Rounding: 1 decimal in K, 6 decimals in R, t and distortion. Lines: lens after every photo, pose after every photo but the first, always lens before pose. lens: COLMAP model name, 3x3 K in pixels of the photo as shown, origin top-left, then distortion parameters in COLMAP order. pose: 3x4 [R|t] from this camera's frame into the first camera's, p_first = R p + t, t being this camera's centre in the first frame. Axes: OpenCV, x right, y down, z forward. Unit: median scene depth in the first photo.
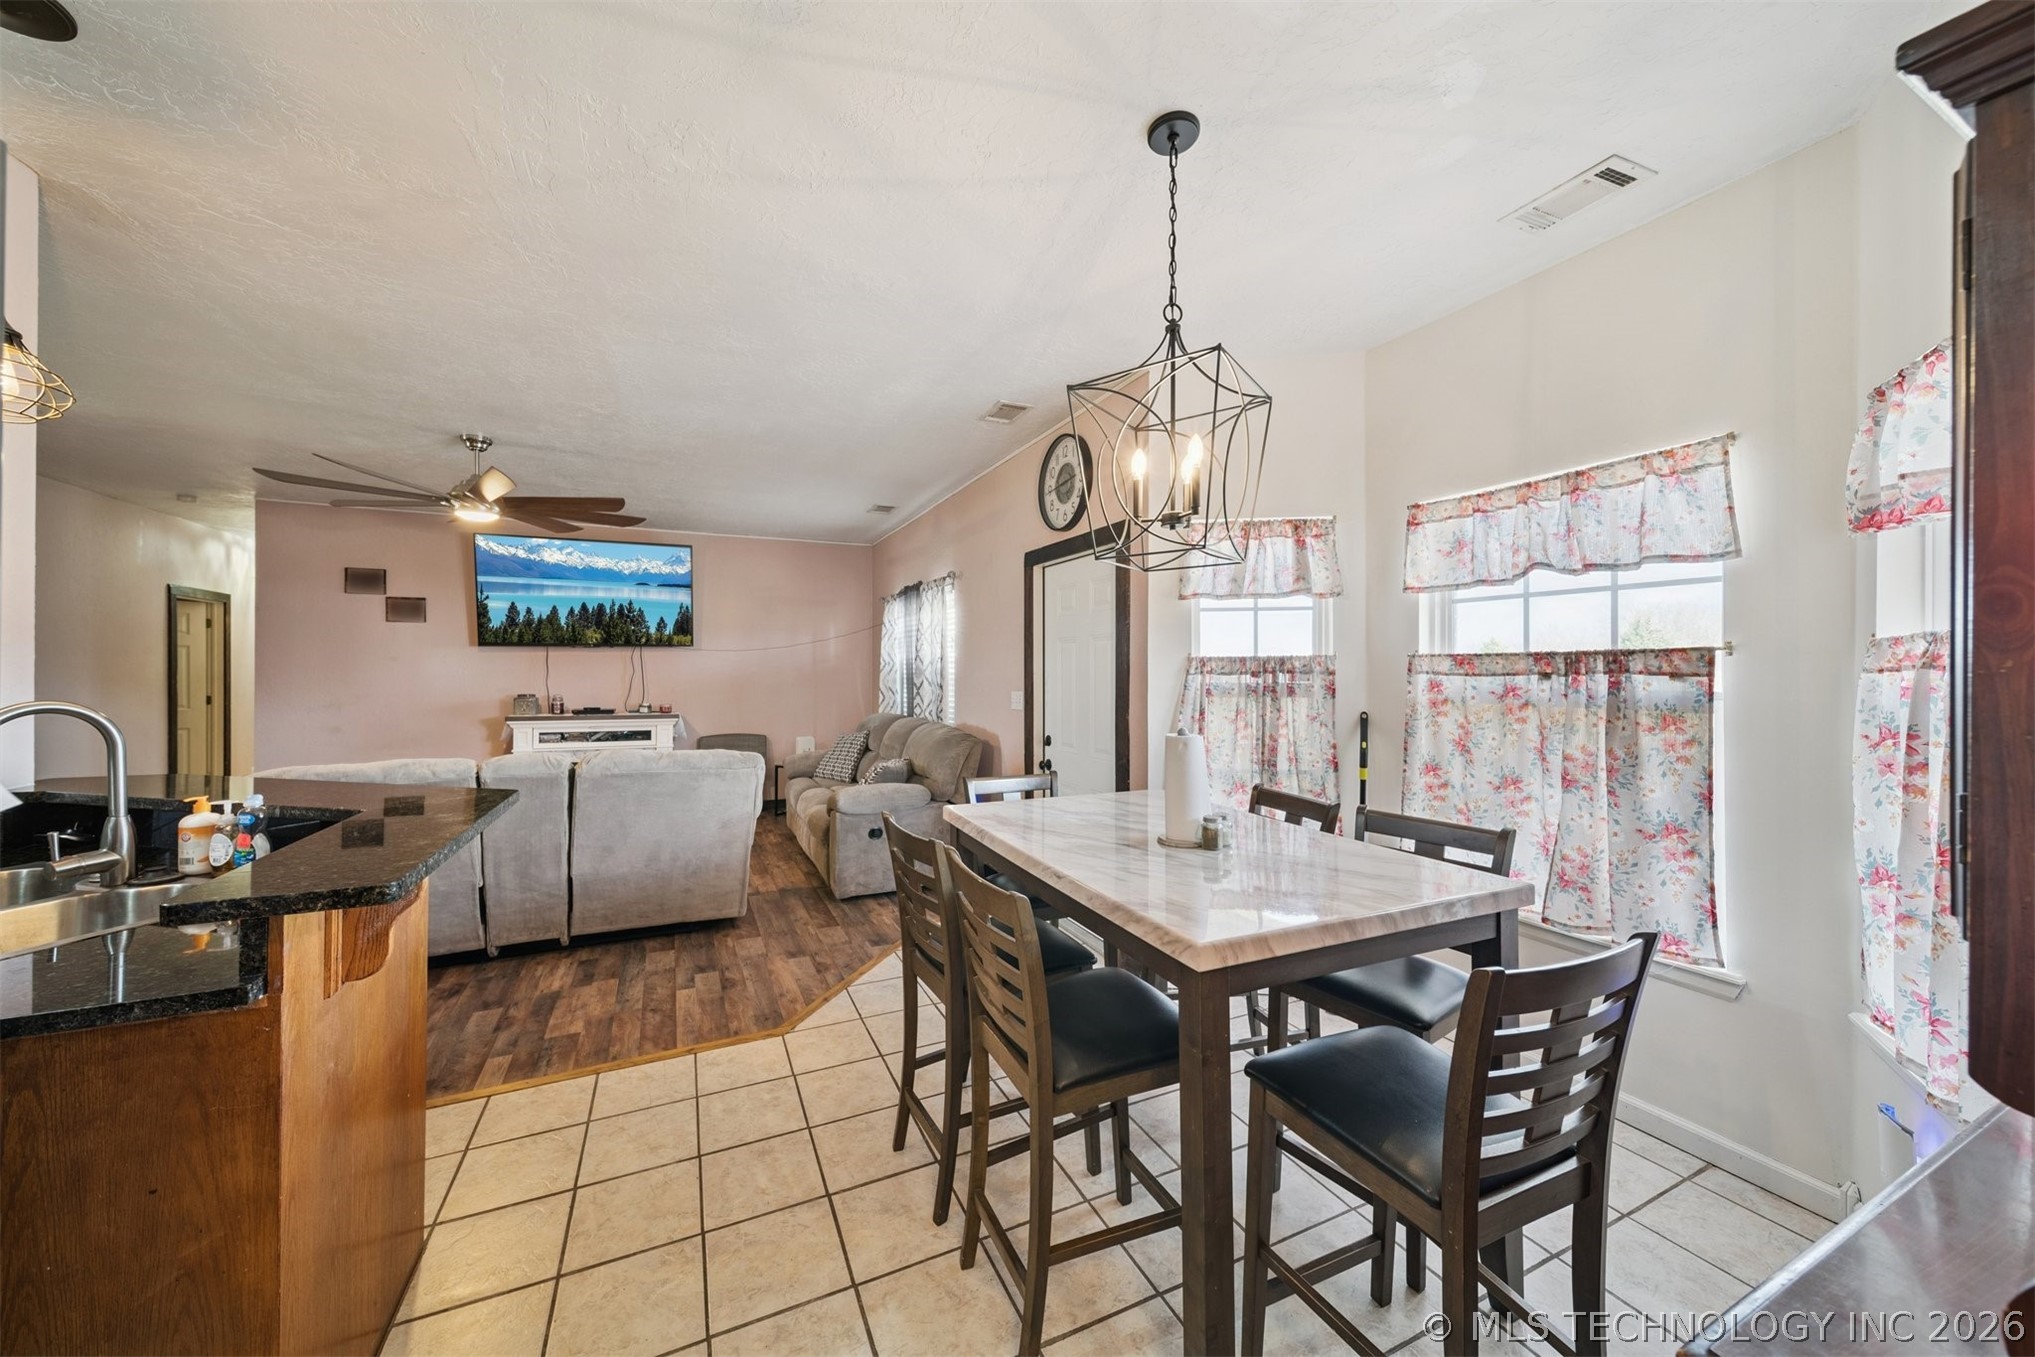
lens RADIAL K [[715.4, 0, 1000.6], [0, 715.4, 670.3], [0, 0, 1]] dist [0.011007, -0.000201]
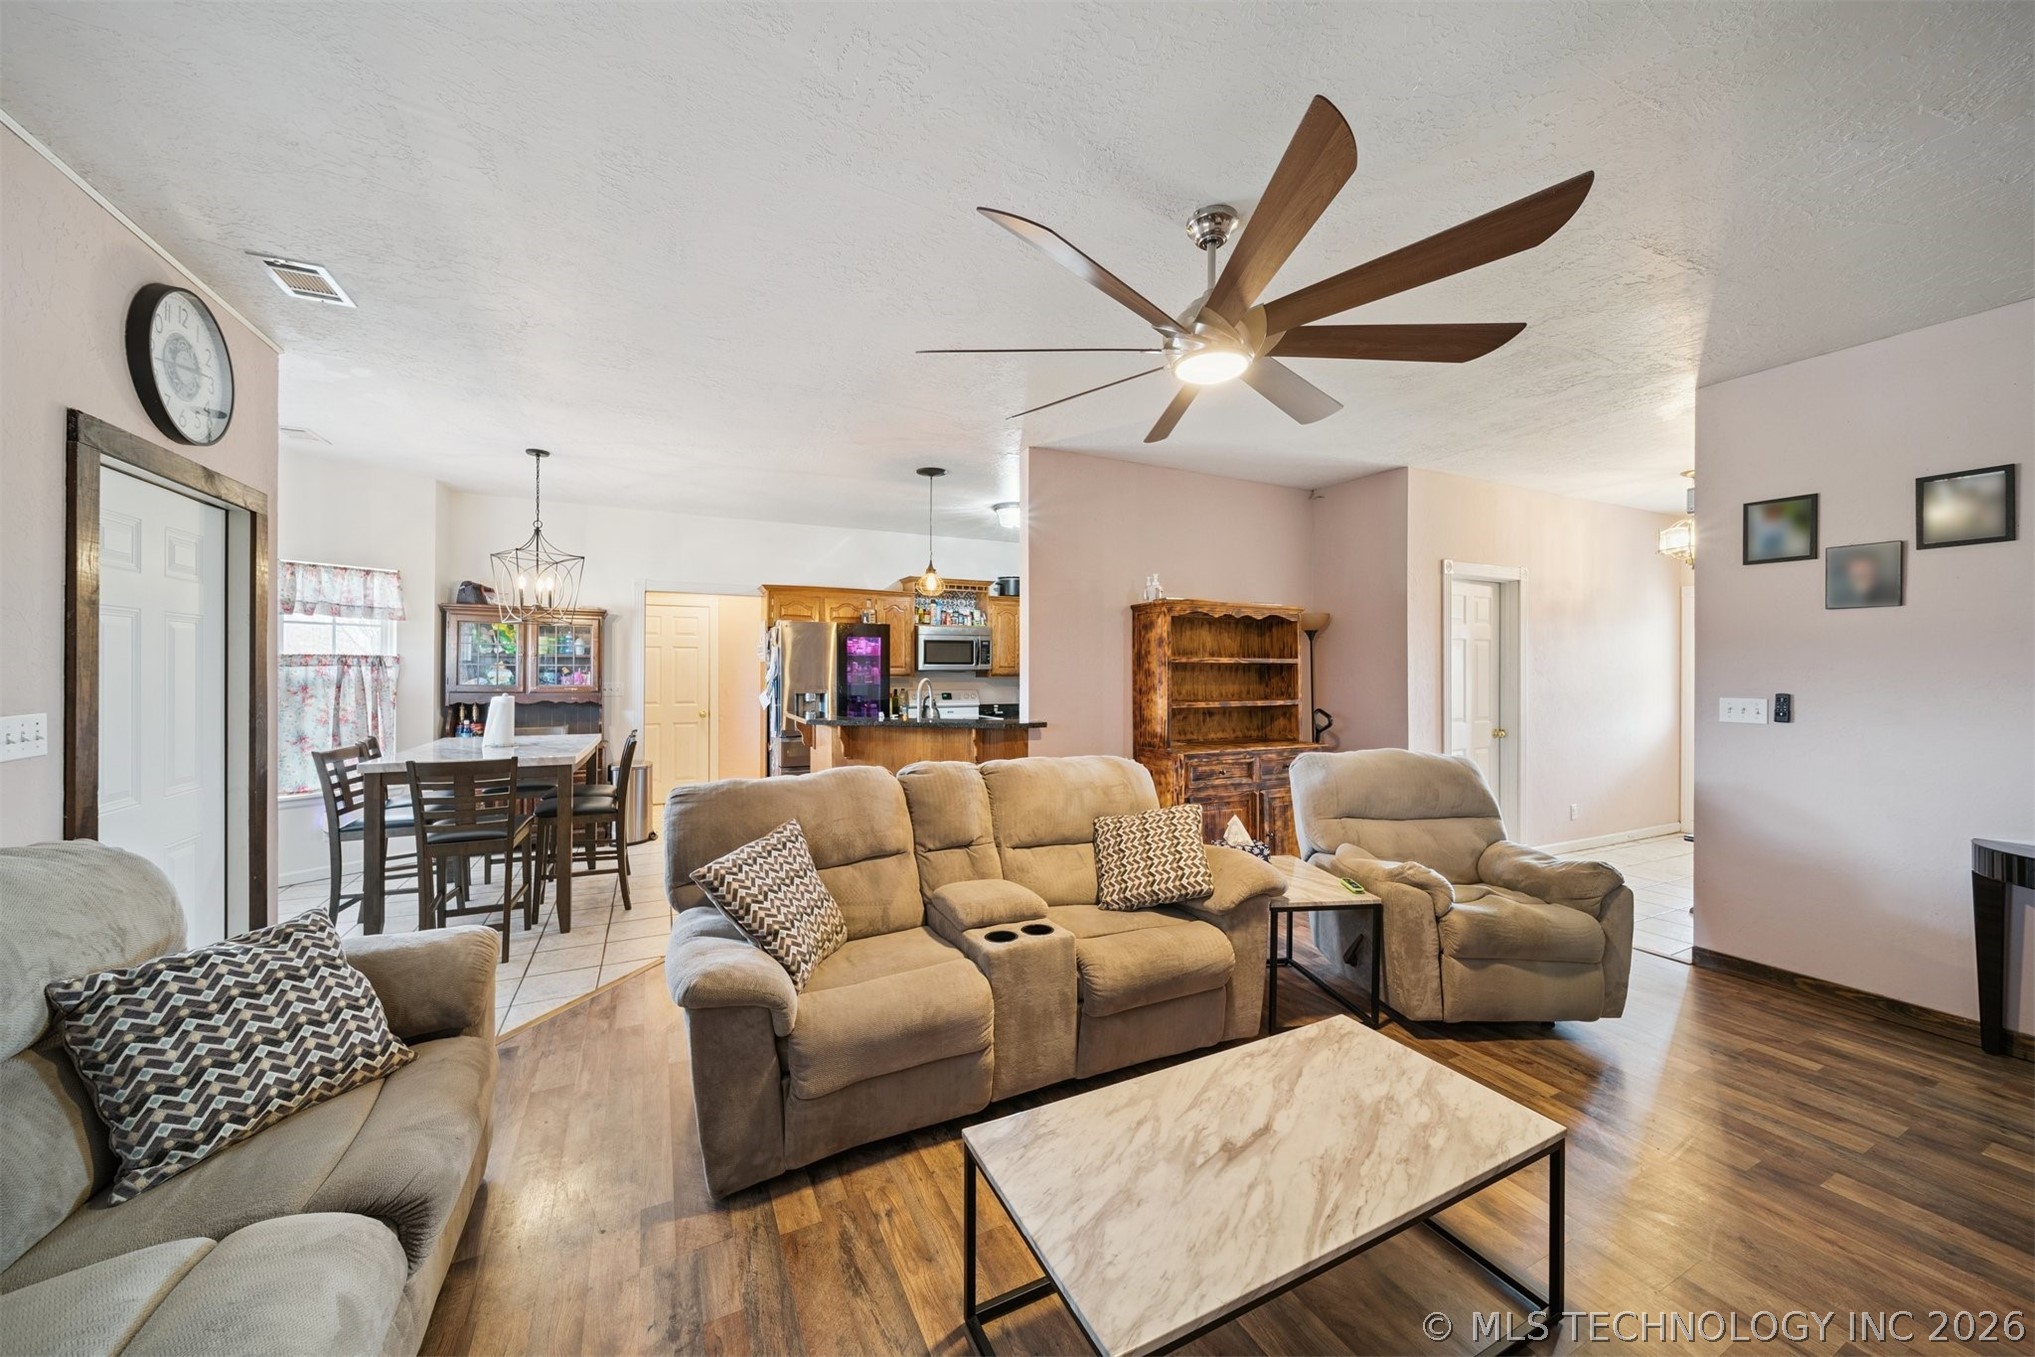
lens RADIAL K [[714.6, 0, 1002.0], [0, 714.6, 670.6], [0, 0, 1]] dist [0.001095, -0.001941]
pose [[-0.999856, -0.005773, -0.015968, -0.694607], [-0.005768, 0.999983, -0.000336, 0.002158], [0.015969, -0.000244, -0.999872, 1.825224]]
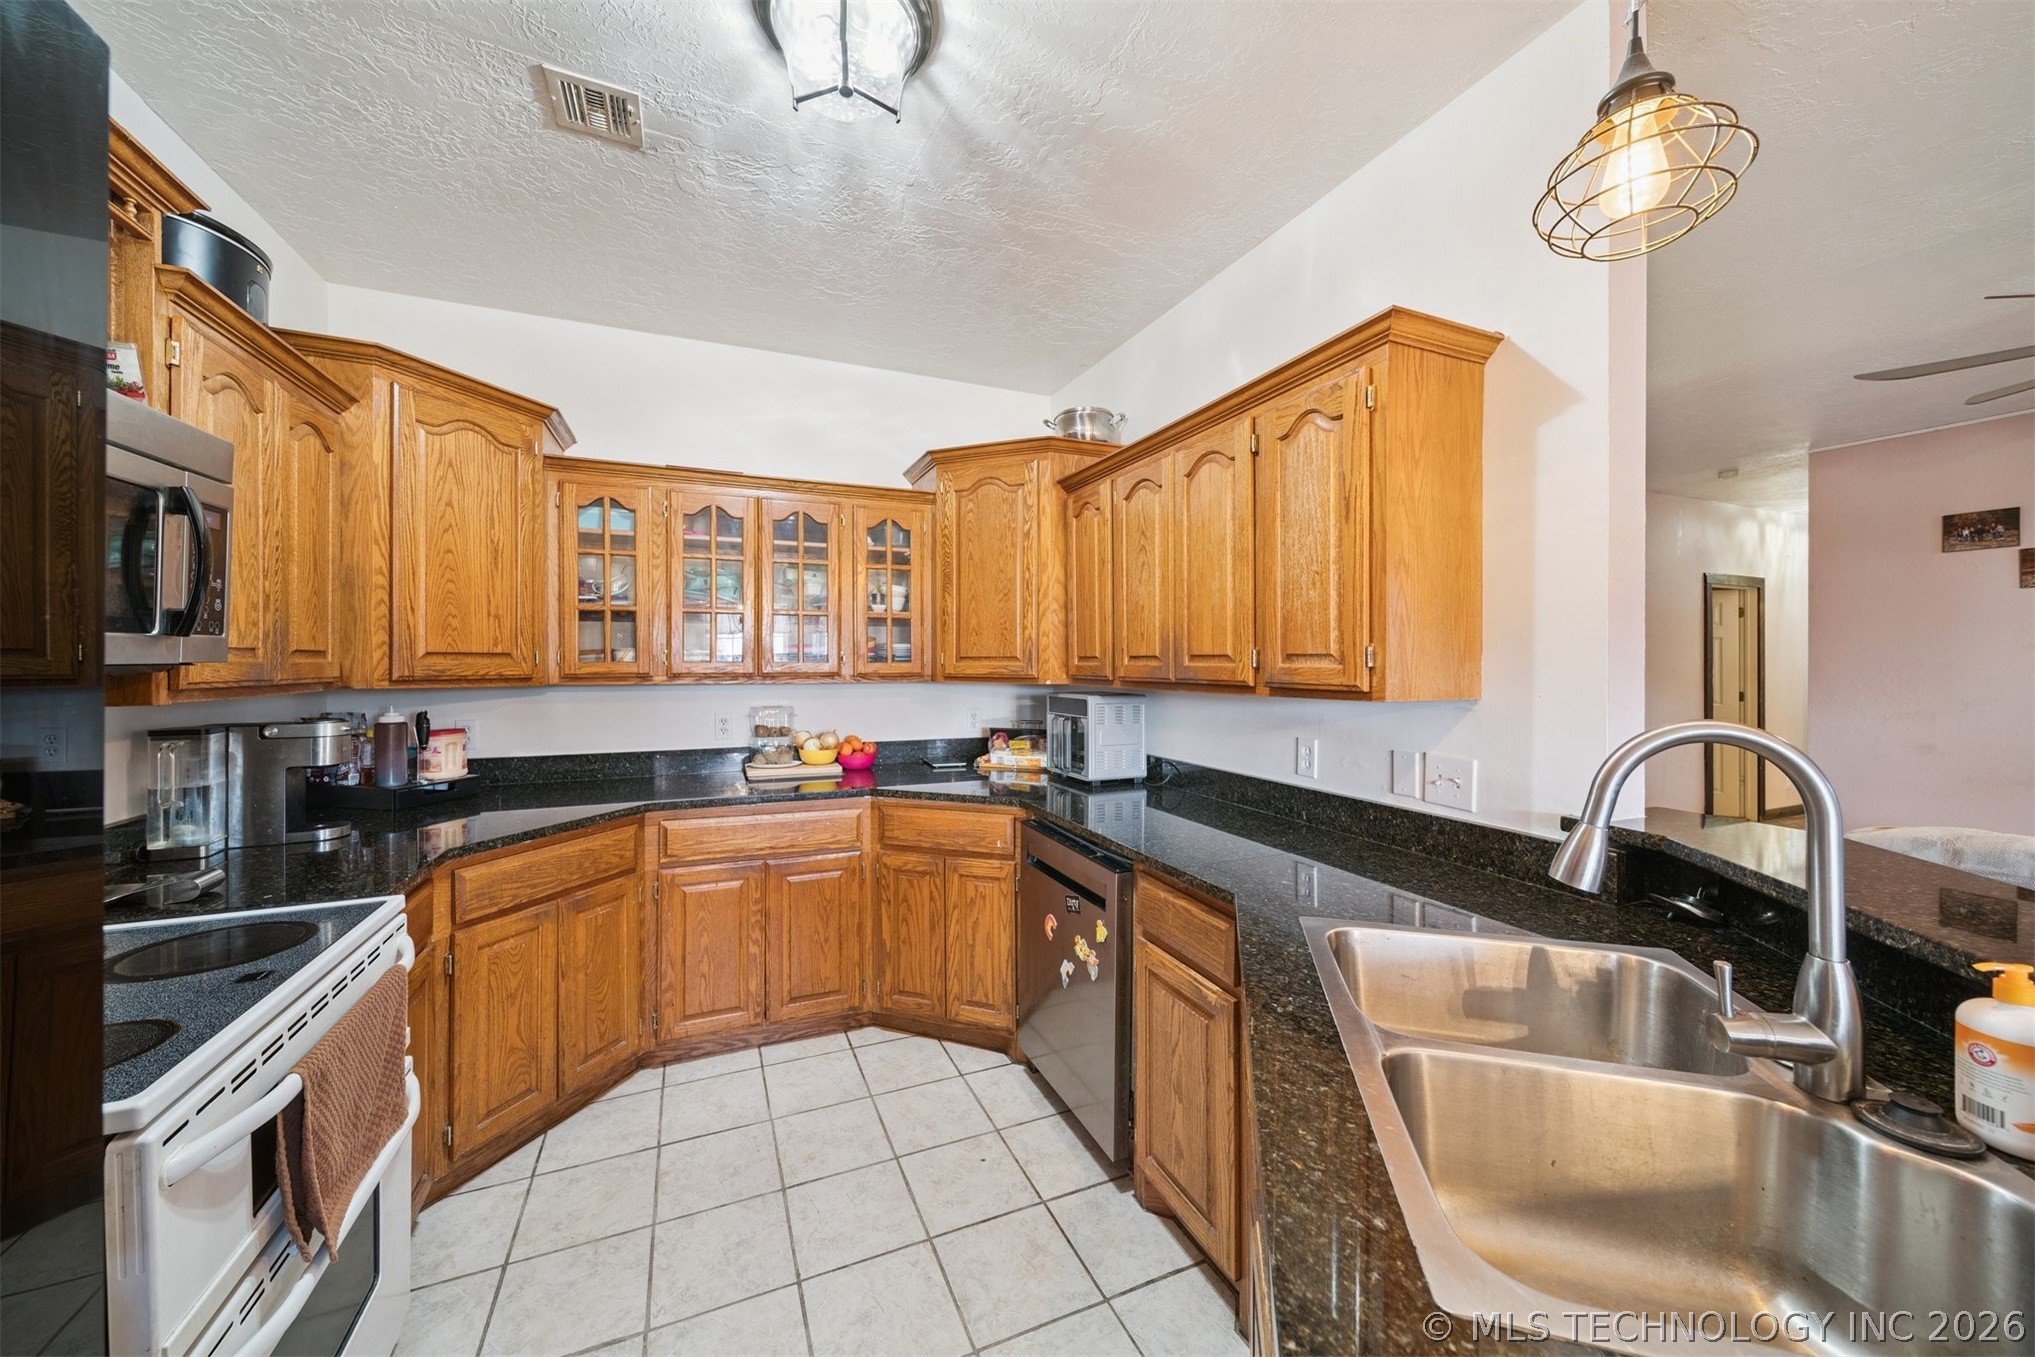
lens RADIAL K [[718.6, 0, 1001.2], [0, 718.6, 661.2], [0, 0, 1]] dist [0.000191, -0.000114]
pose [[-0.034676, -0.002832, -0.999395, -0.323265], [-0.000882, 0.999996, -0.002803, -0.000215], [0.999398, 0.000784, -0.034679, 0.208053]]
